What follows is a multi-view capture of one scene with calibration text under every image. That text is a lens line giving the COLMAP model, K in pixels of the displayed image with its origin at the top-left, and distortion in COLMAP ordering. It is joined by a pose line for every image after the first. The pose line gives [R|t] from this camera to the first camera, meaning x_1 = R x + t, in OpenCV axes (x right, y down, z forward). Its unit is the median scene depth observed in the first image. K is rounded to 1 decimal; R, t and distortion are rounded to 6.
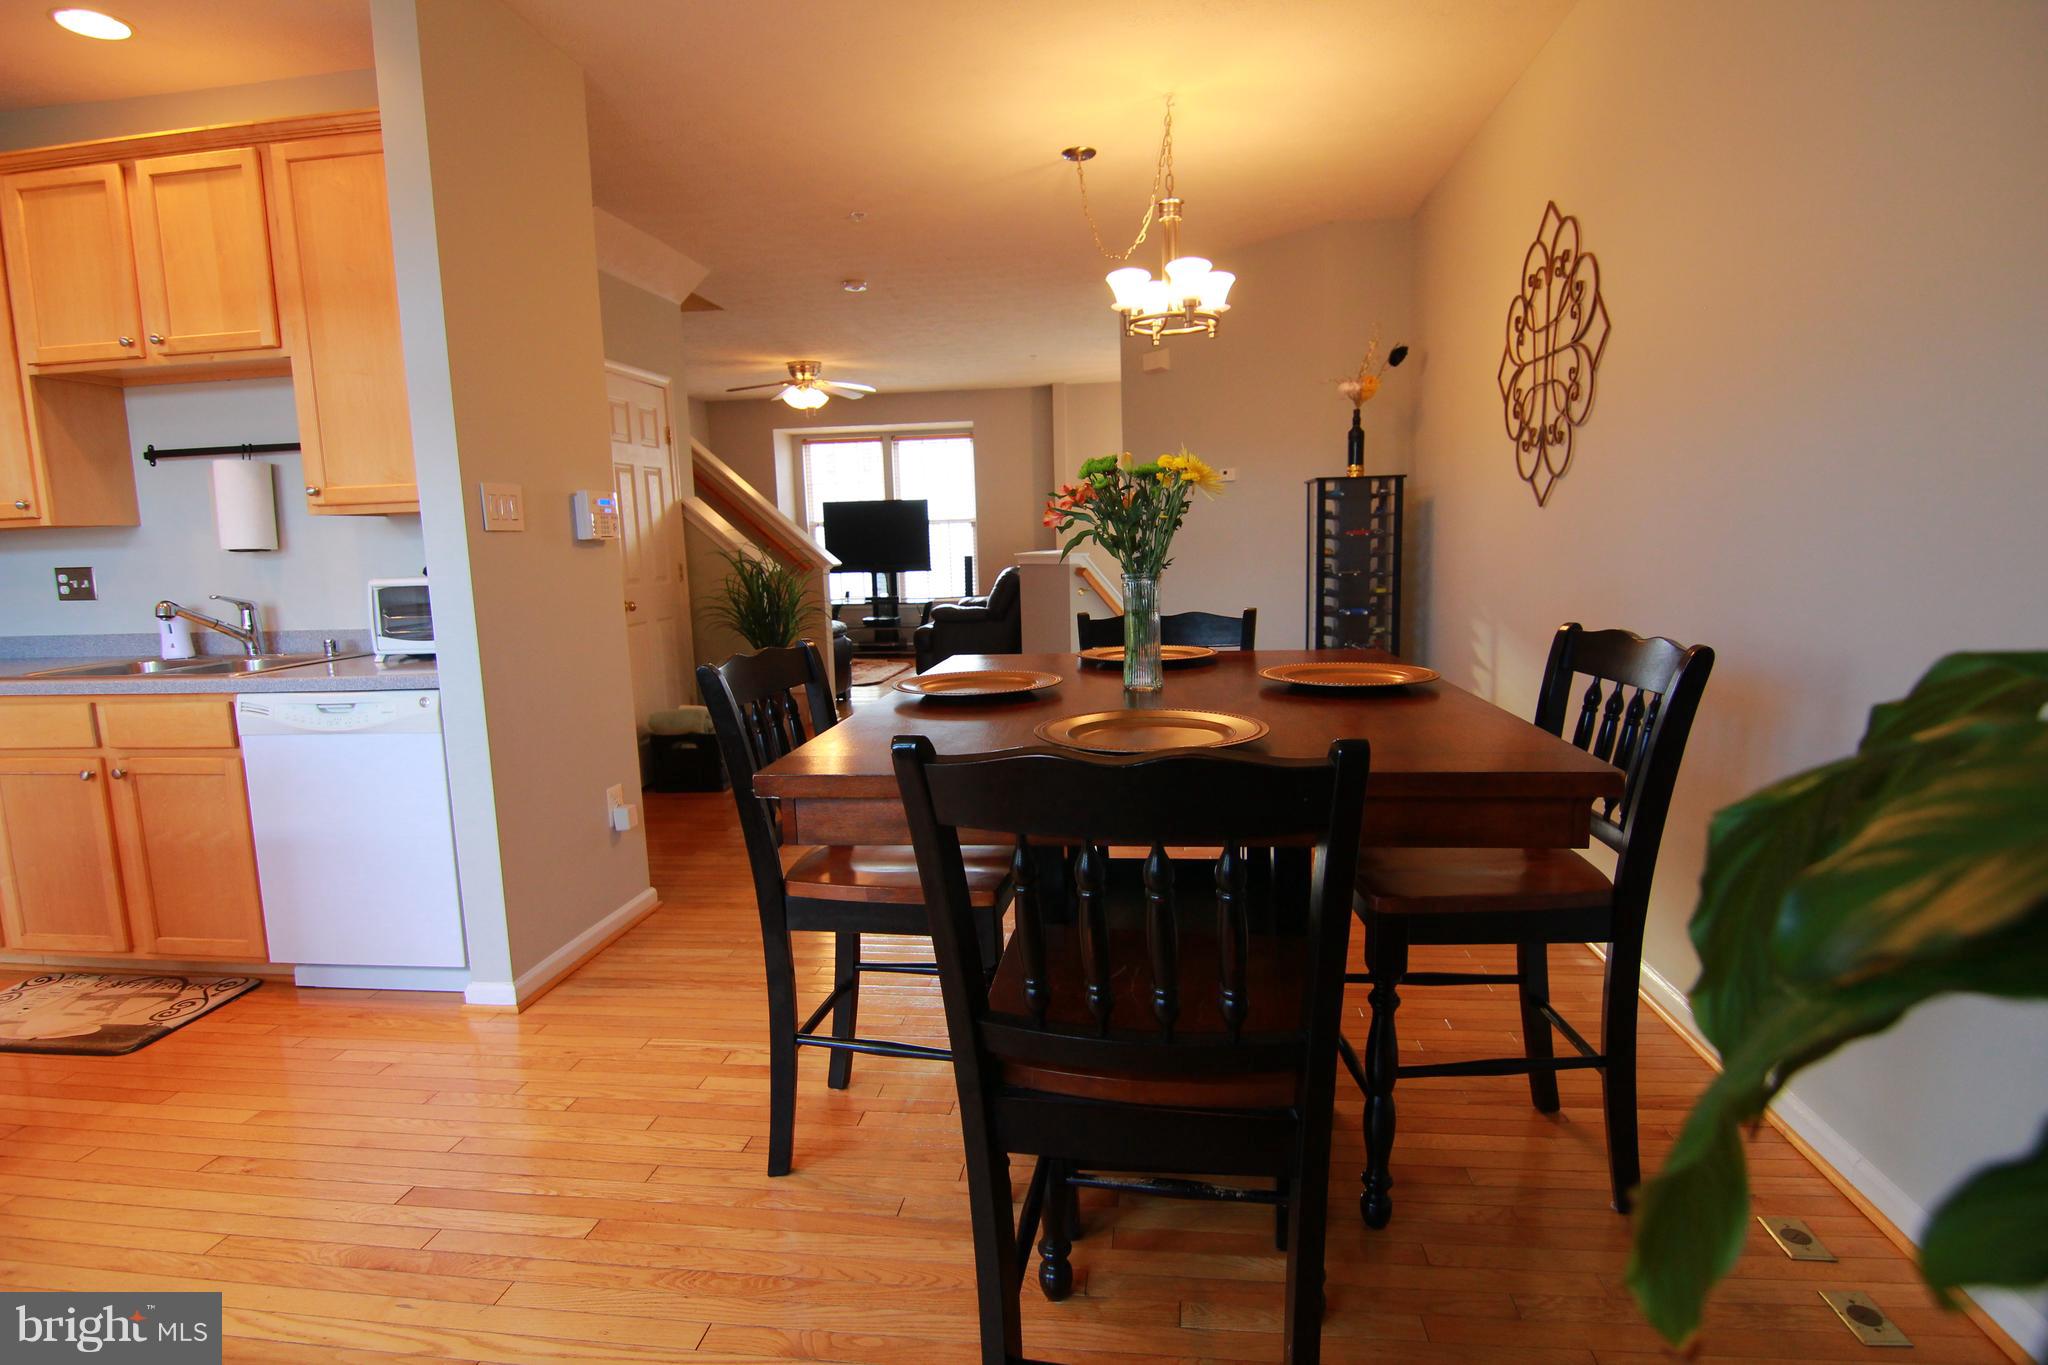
lens RADIAL K [[1041.0, 0, 1023.7], [0, 1041.0, 677.3], [0, 0, 1]] dist [-0.005923, -0.010283]
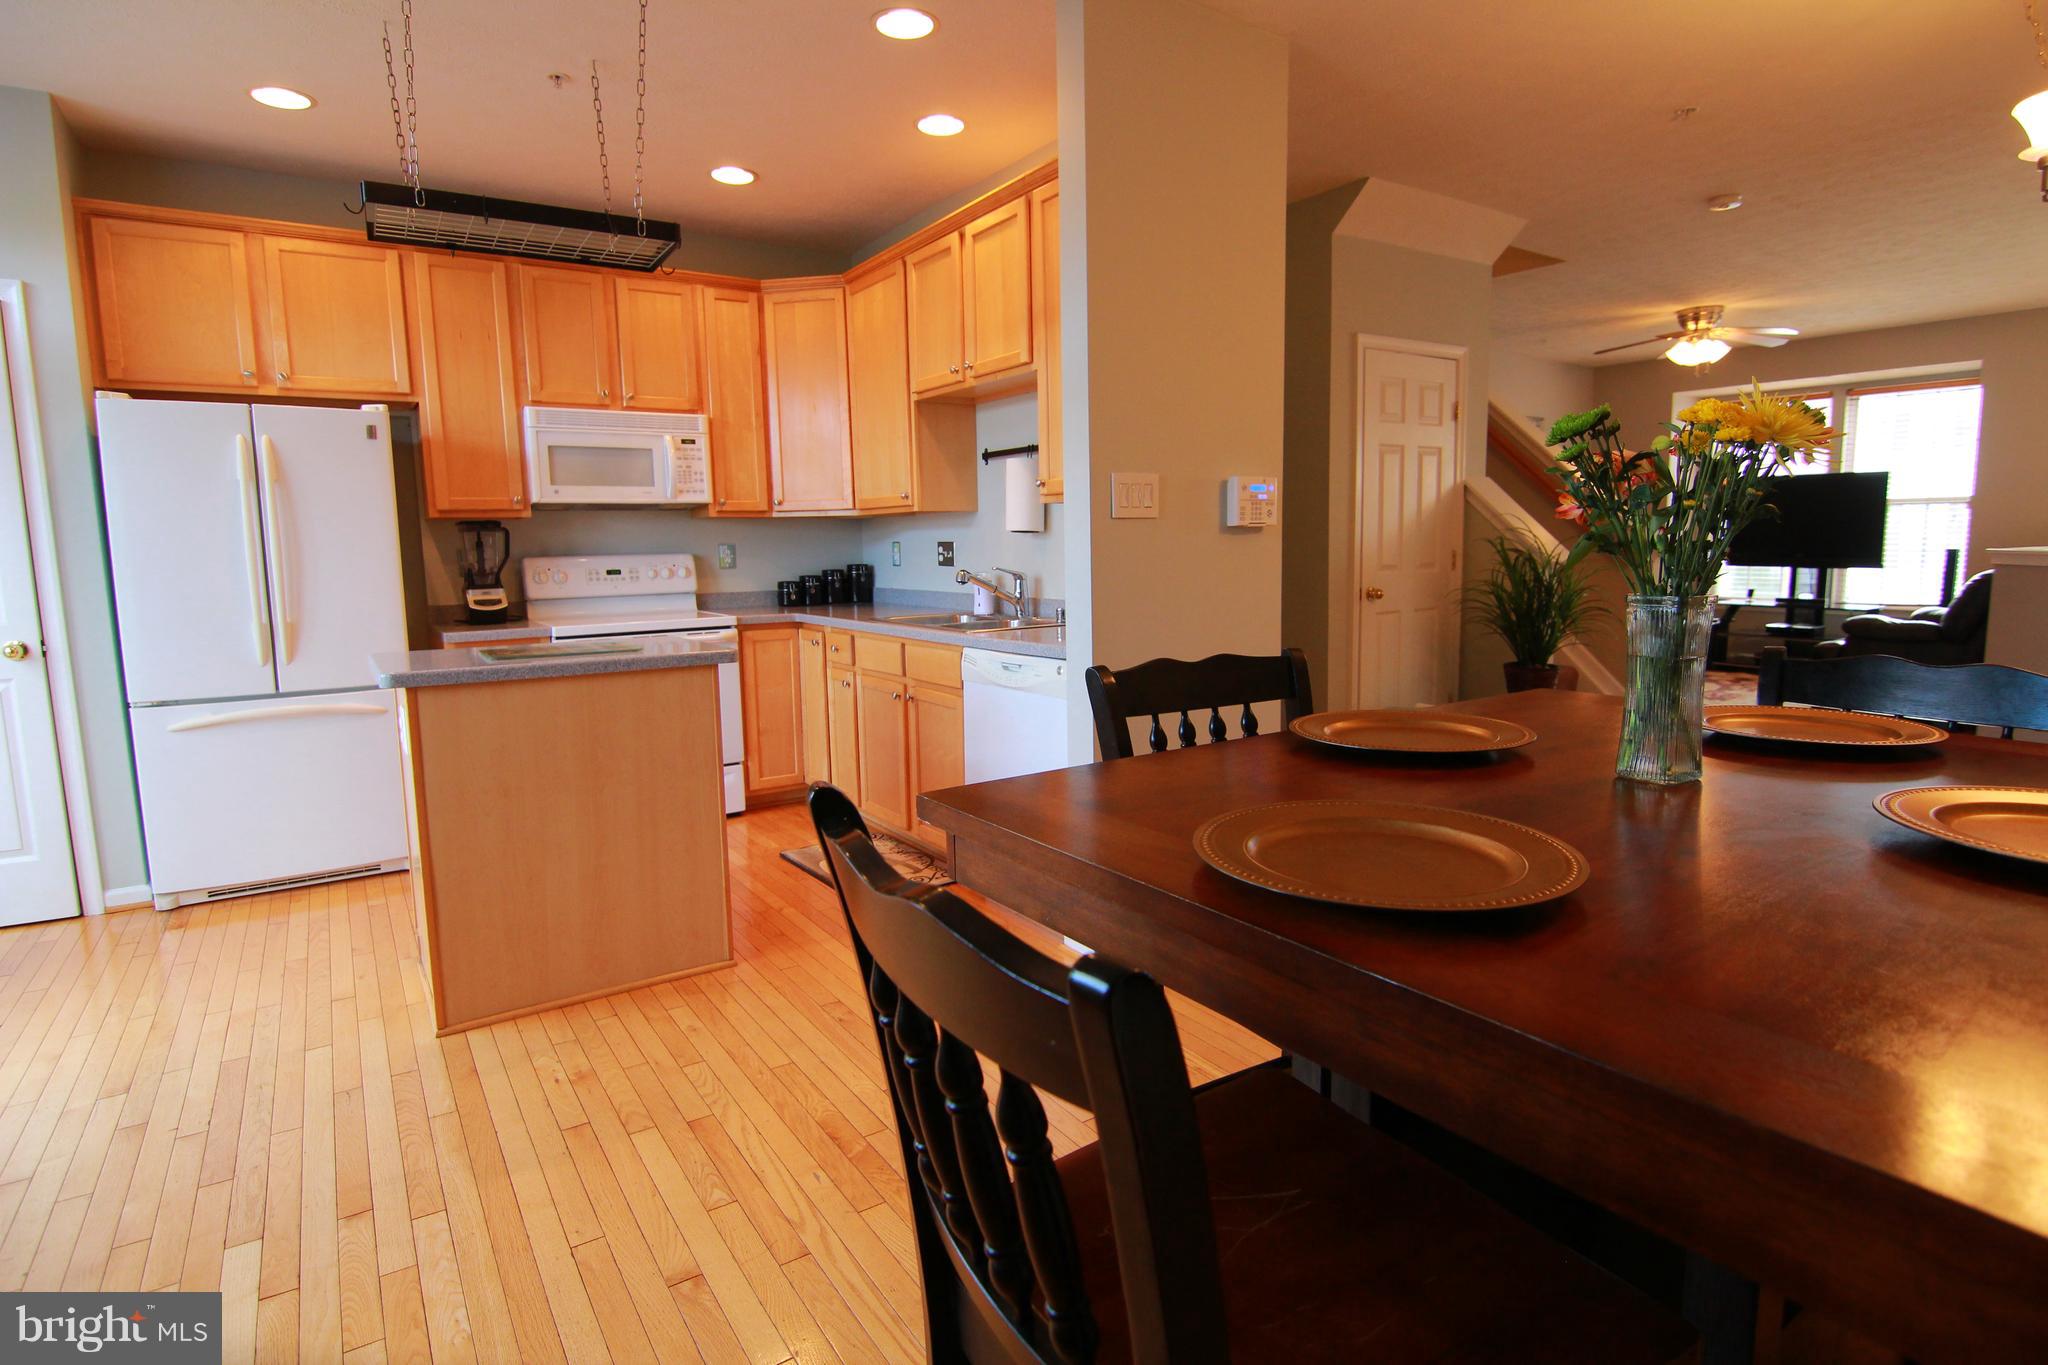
lens RADIAL K [[1041.0, 0, 1031.7], [0, 1041.0, 675.5], [0, 0, 1]] dist [-0.005923, -0.010283]
pose [[0.664549, 0.115282, -0.738299, 0.189297], [-0.102480, 0.992753, 0.062770, -0.031083], [0.740184, 0.033947, 0.671547, 0.179323]]
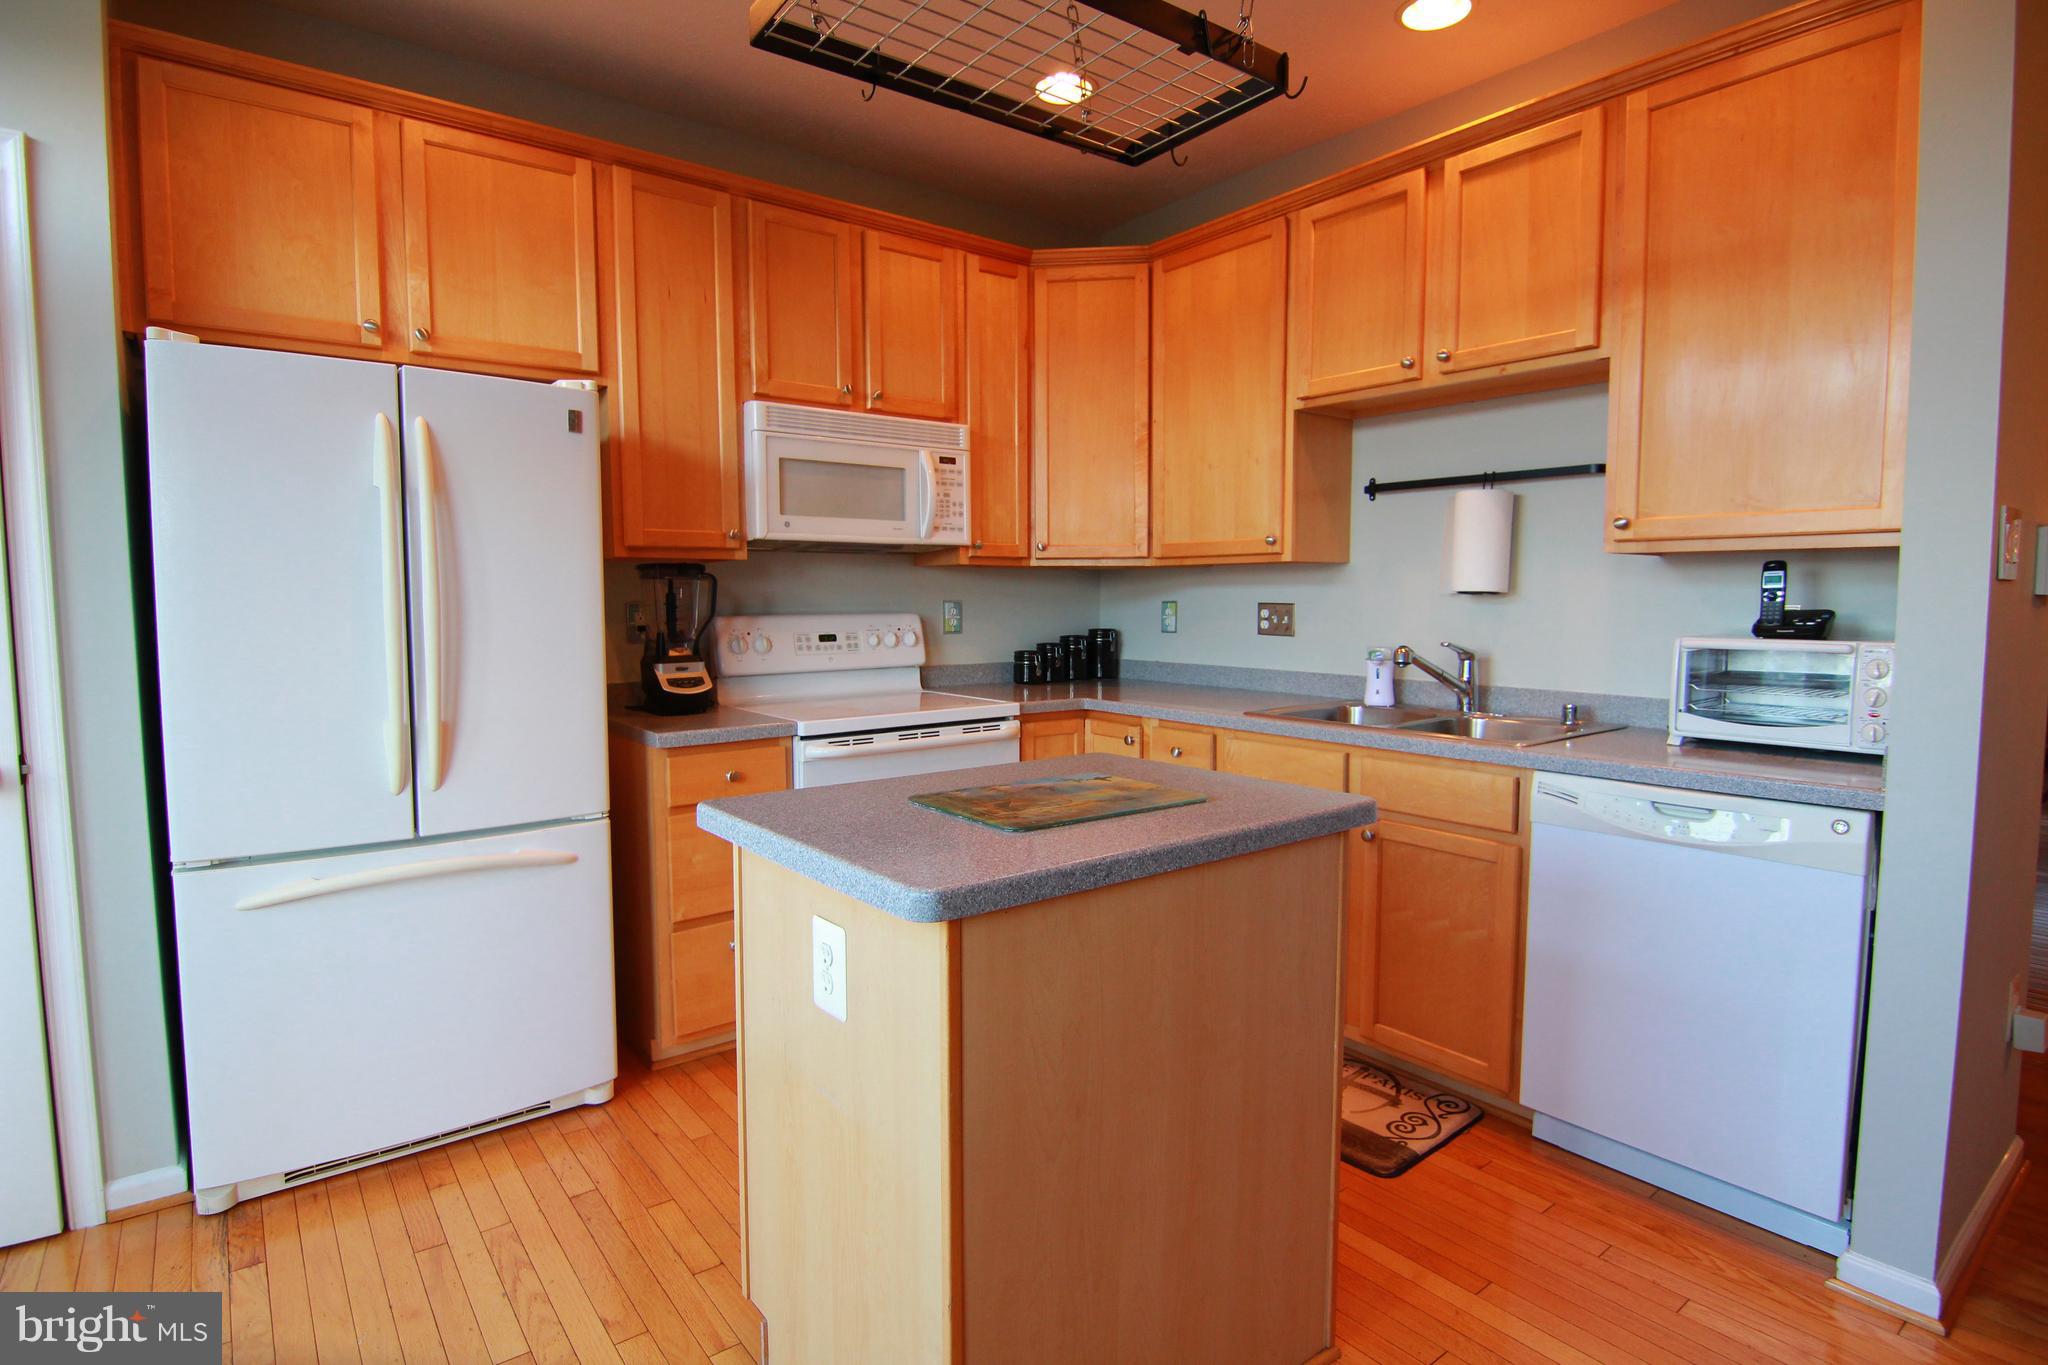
lens RADIAL K [[1041.0, 0, 1032.5], [0, 1041.0, 675.5], [0, 0, 1]] dist [-0.005923, -0.010283]
pose [[0.714313, 0.084361, -0.694723, -0.399089], [-0.113558, 0.993524, 0.003885, -0.013678], [0.690551, 0.076116, 0.719267, 0.111182]]
